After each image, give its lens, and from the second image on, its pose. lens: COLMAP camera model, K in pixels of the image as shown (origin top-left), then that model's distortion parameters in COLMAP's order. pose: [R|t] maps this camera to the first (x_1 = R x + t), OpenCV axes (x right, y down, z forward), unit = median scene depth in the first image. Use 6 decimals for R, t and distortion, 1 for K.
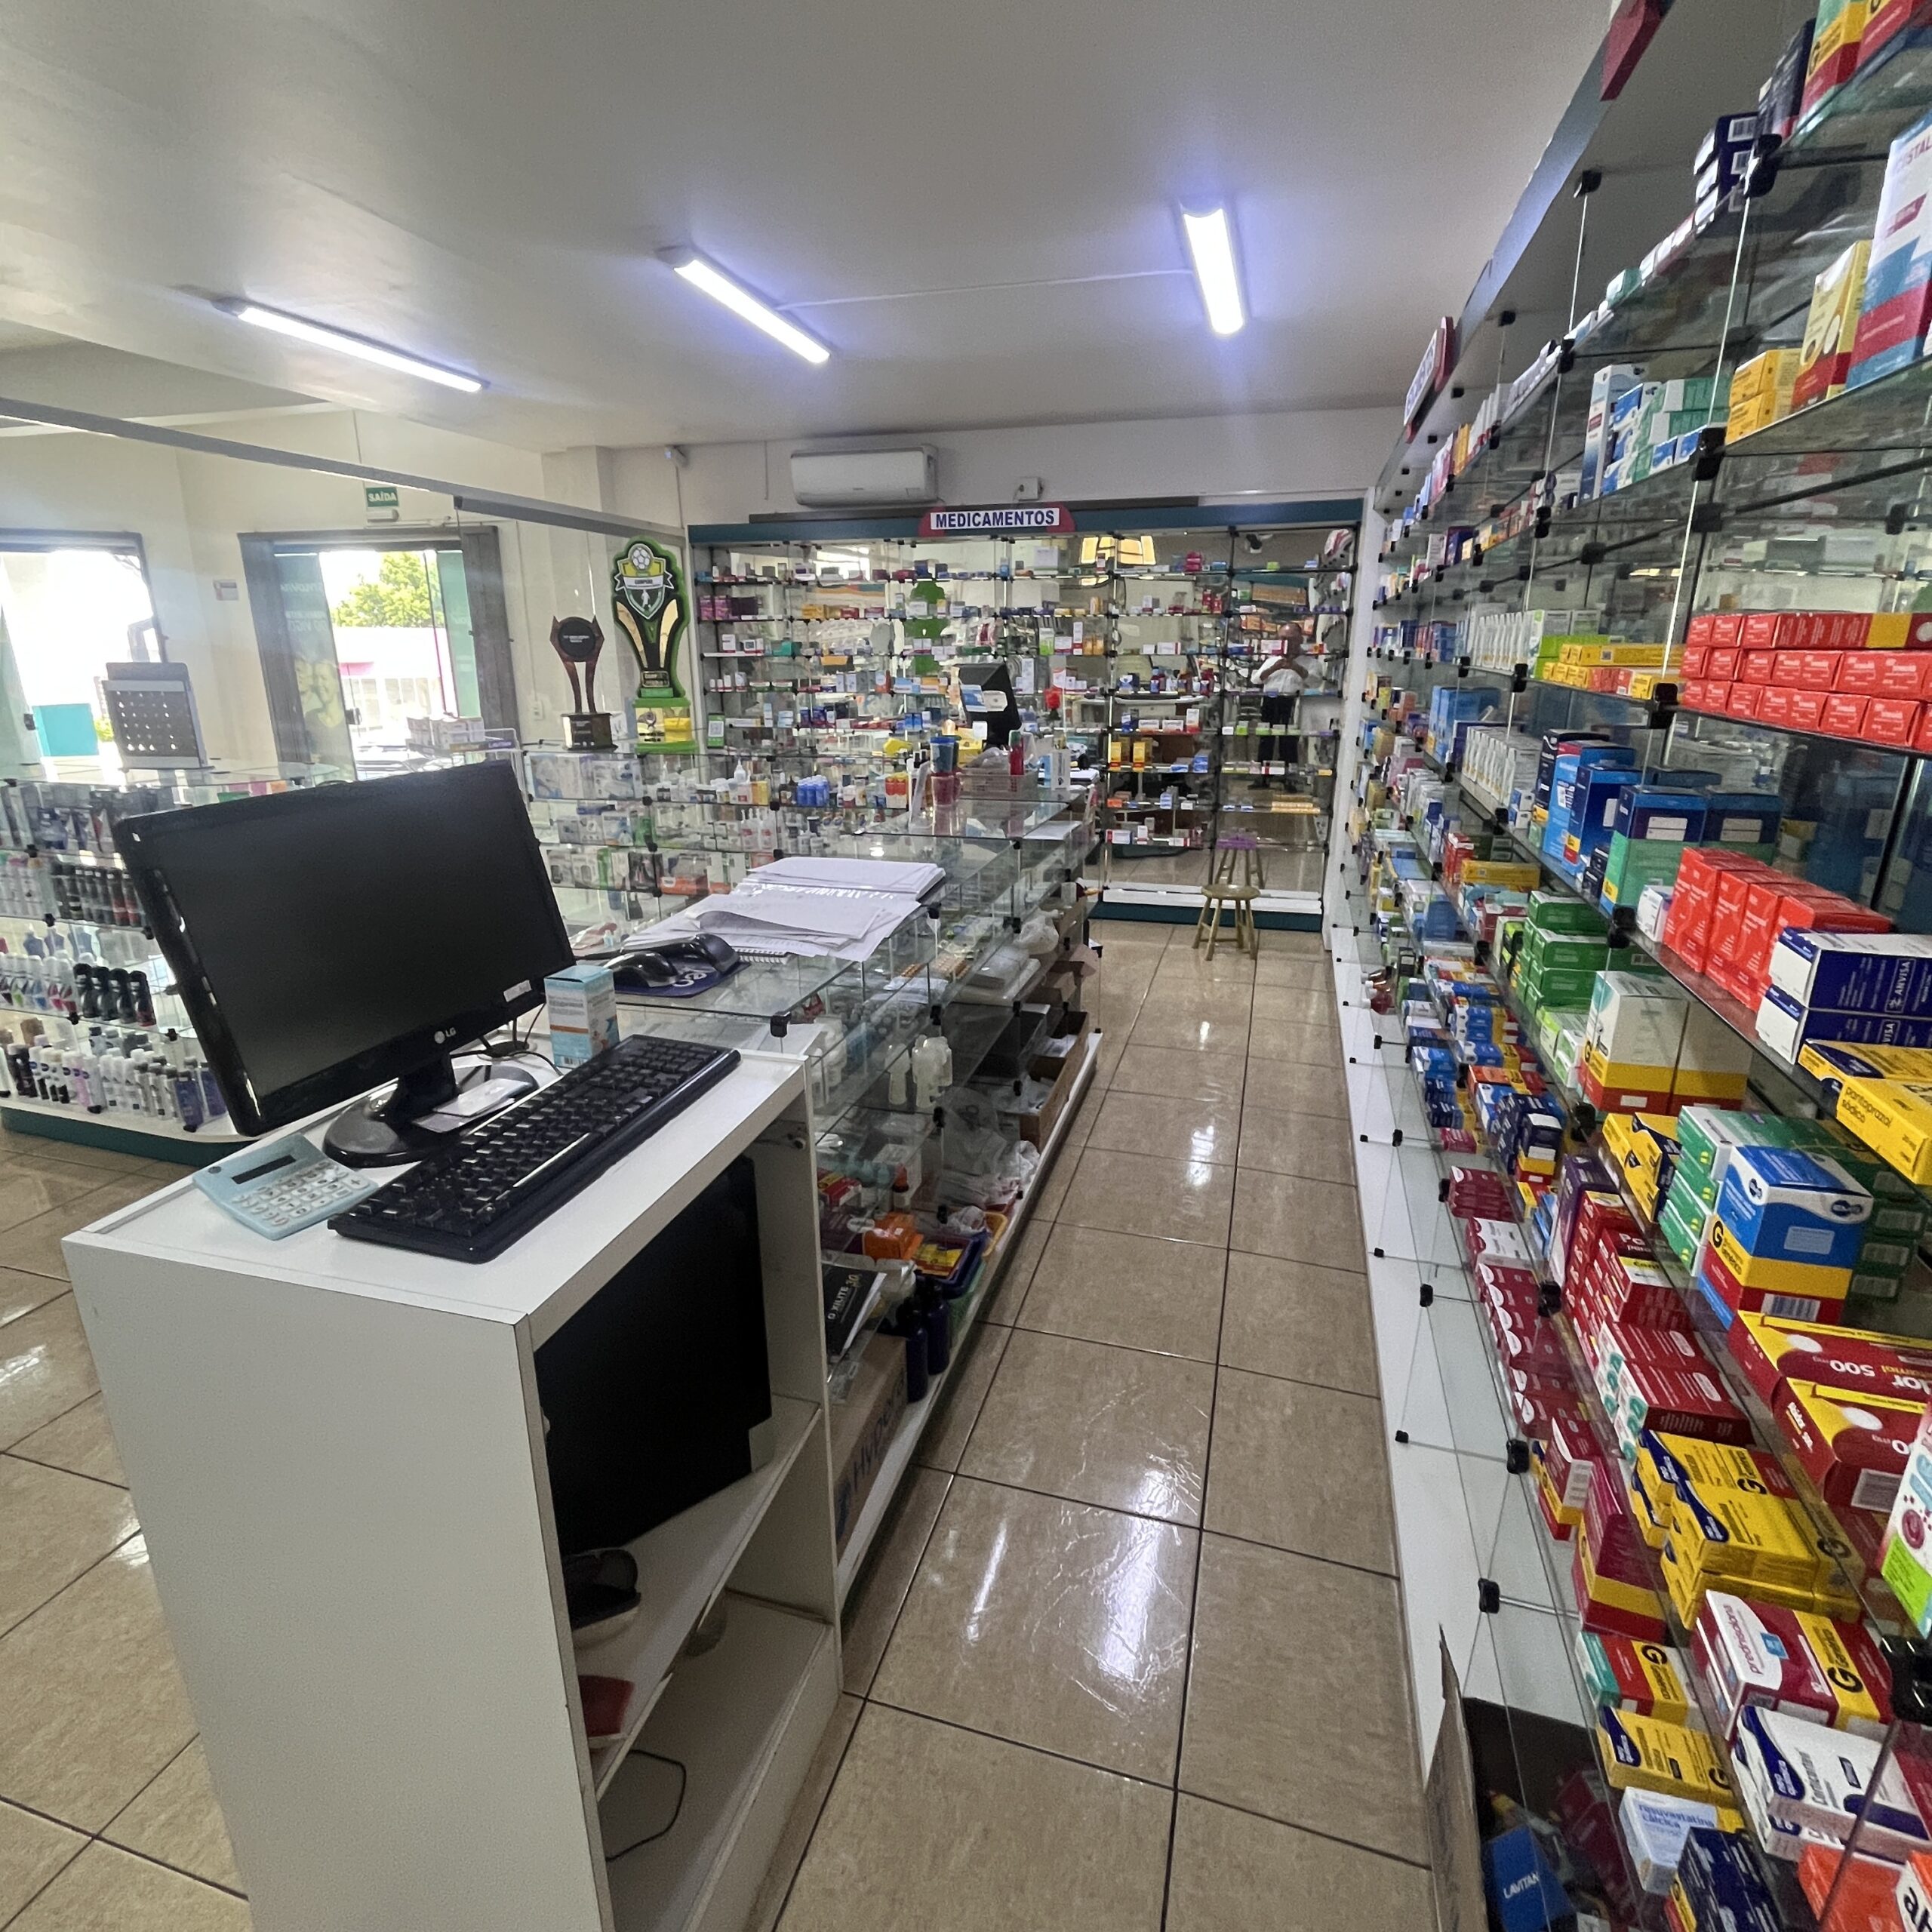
lens RADIAL K [[1031.7, 0, 966.0], [0, 1031.7, 966.0], [0, 0, 1]] dist [-0.000488, -0.001109]
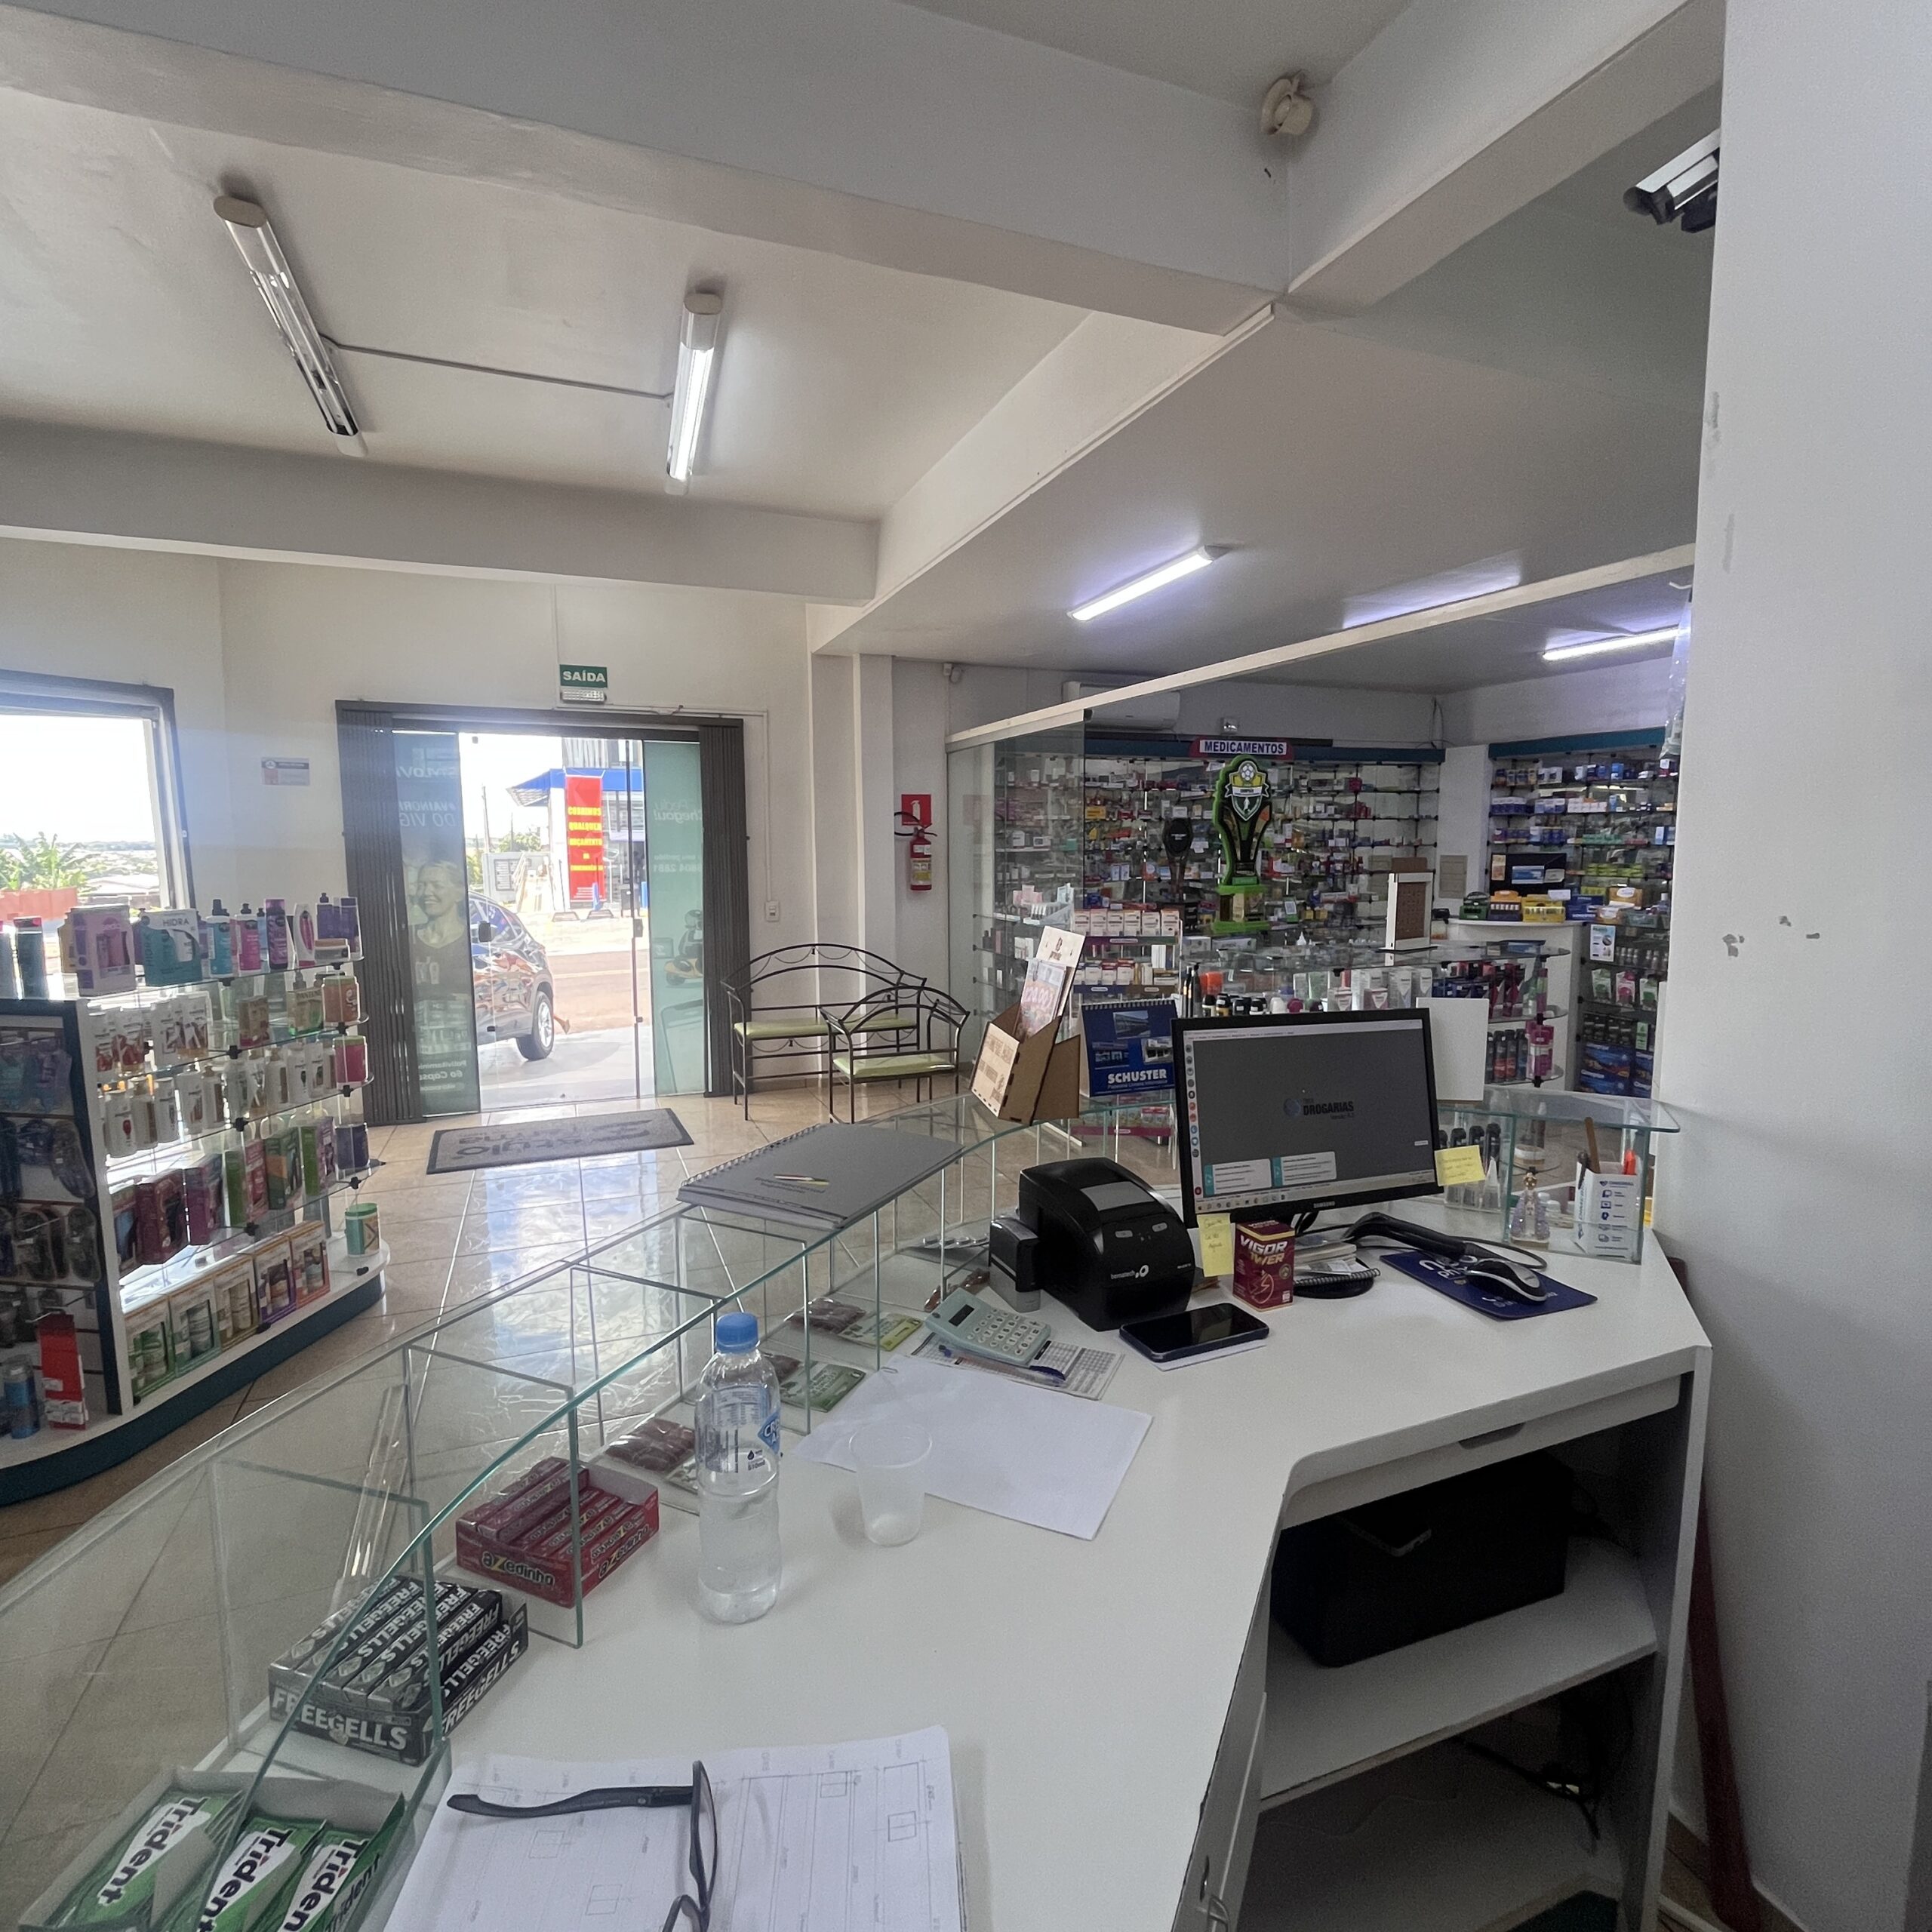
lens RADIAL K [[1031.7, 0, 966.0], [0, 1031.7, 966.0], [0, 0, 1]] dist [-0.000488, -0.001109]
pose [[0.785331, -0.079543, 0.613944, -1.075602], [0.187478, 0.975701, -0.113401, -0.082413], [-0.590006, 0.204158, 0.781161, 0.247272]]
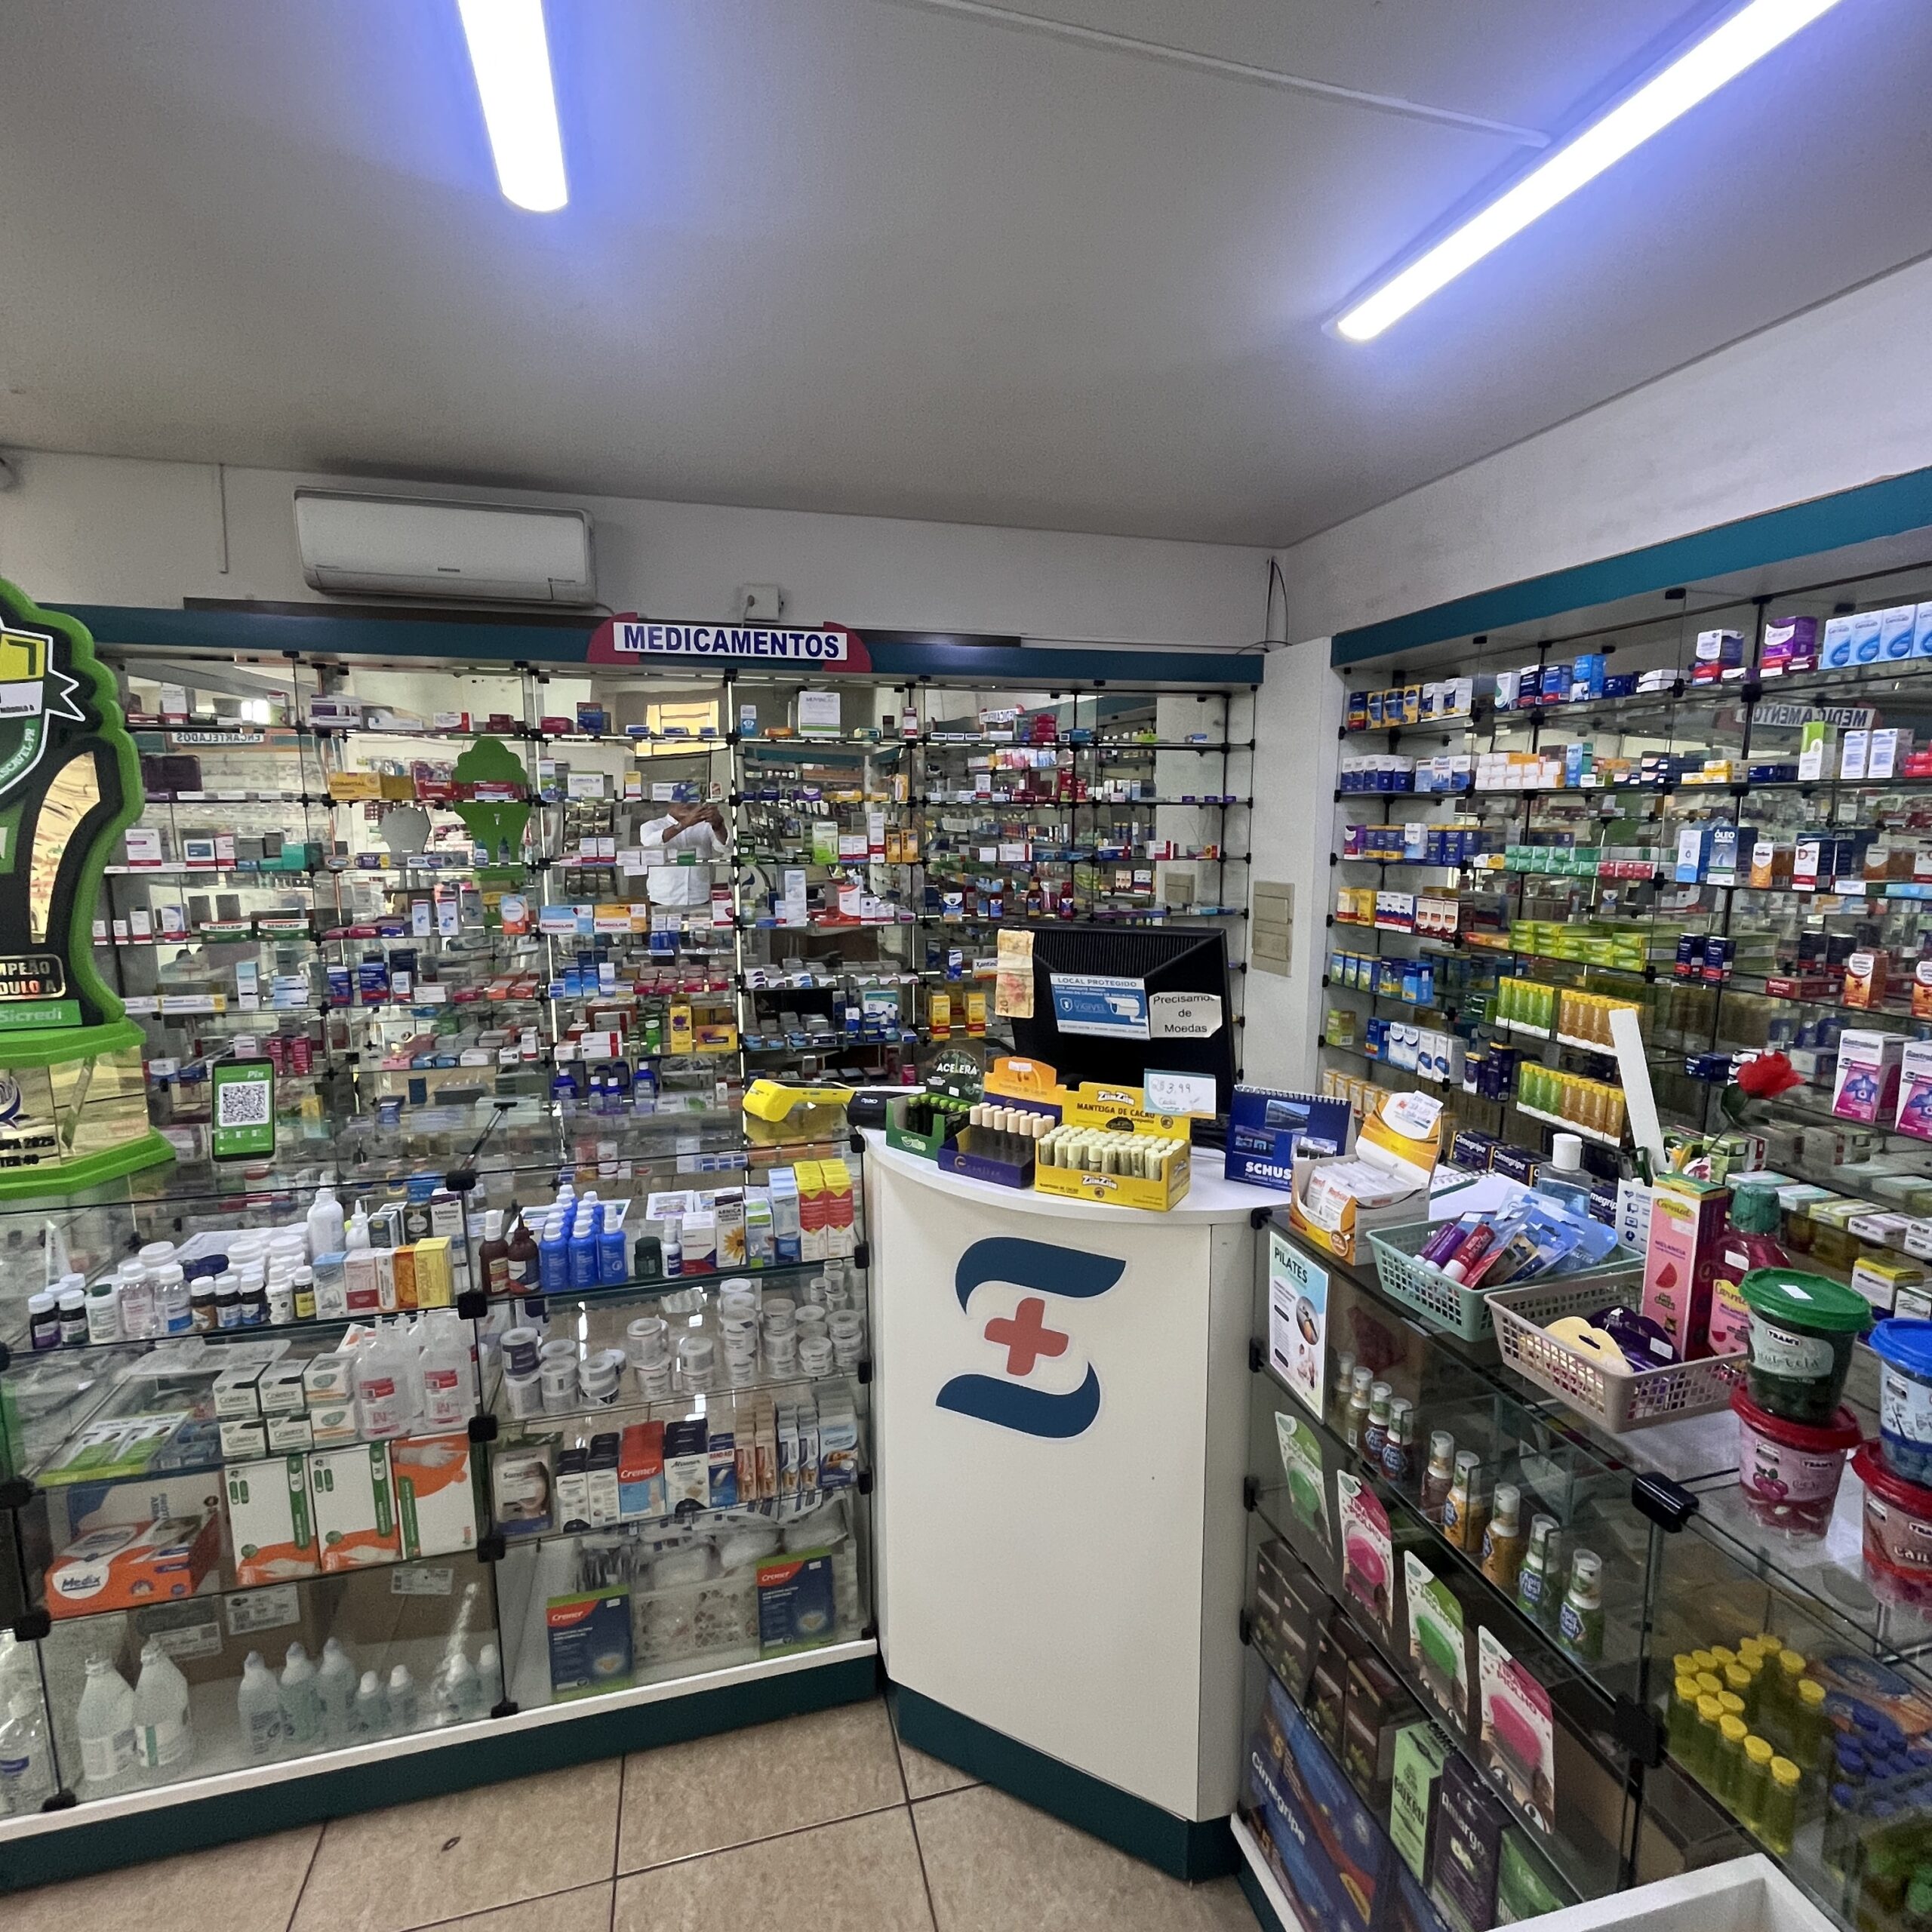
lens RADIAL K [[1031.7, 0, 966.0], [0, 1031.7, 966.0], [0, 0, 1]] dist [-0.000488, -0.001109]
pose [[0.852938, -0.070295, 0.517258, -0.176181], [0.152083, 0.981369, -0.117410, -0.165567], [-0.499368, 0.178810, 0.847737, 0.474732]]
